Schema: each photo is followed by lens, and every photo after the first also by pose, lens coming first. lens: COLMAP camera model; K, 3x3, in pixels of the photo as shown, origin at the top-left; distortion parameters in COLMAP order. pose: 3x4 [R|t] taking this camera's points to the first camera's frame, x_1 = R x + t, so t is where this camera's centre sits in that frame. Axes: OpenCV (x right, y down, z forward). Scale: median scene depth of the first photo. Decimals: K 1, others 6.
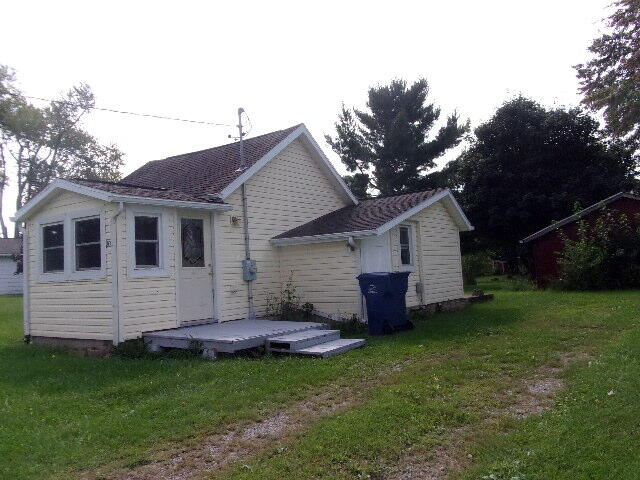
lens RADIAL K [[535.1, 0, 330.2], [0, 535.1, 240.2], [0, 0, 1]] dist [0.077787, -0.002641]
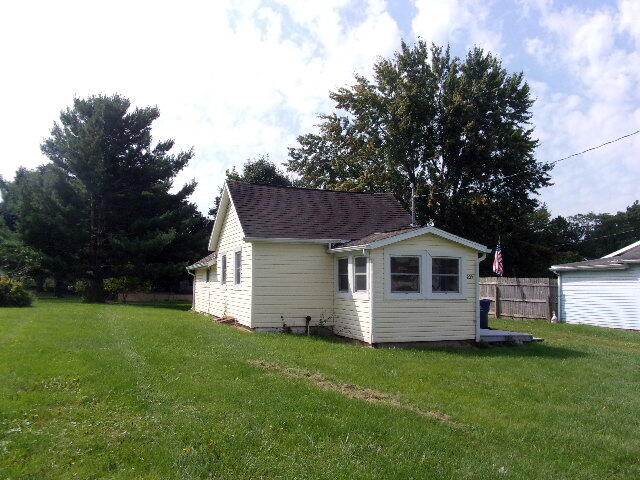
lens RADIAL K [[535.1, 0, 330.2], [0, 535.1, 240.2], [0, 0, 1]] dist [0.077787, -0.002641]
pose [[0.512188, 0.108302, 0.852018, -1.076476], [-0.080665, 0.993699, -0.077819, 0.030330], [-0.855077, -0.028870, 0.517697, 0.302309]]
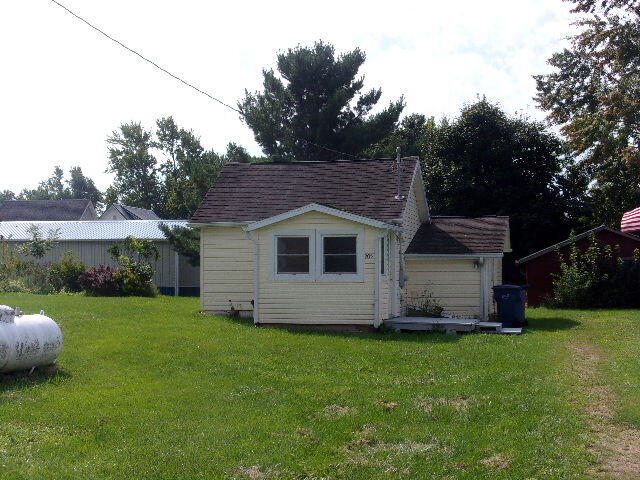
lens RADIAL K [[990.9, 0, 320.0], [0, 990.9, 240.0], [0, 0, 1]] dist [-0.035682, -0.015812]
pose [[0.931360, 0.061775, 0.358822, -0.807033], [-0.064945, 0.997884, -0.003226, -0.010445], [-0.358261, -0.020299, 0.933401, -0.756291]]
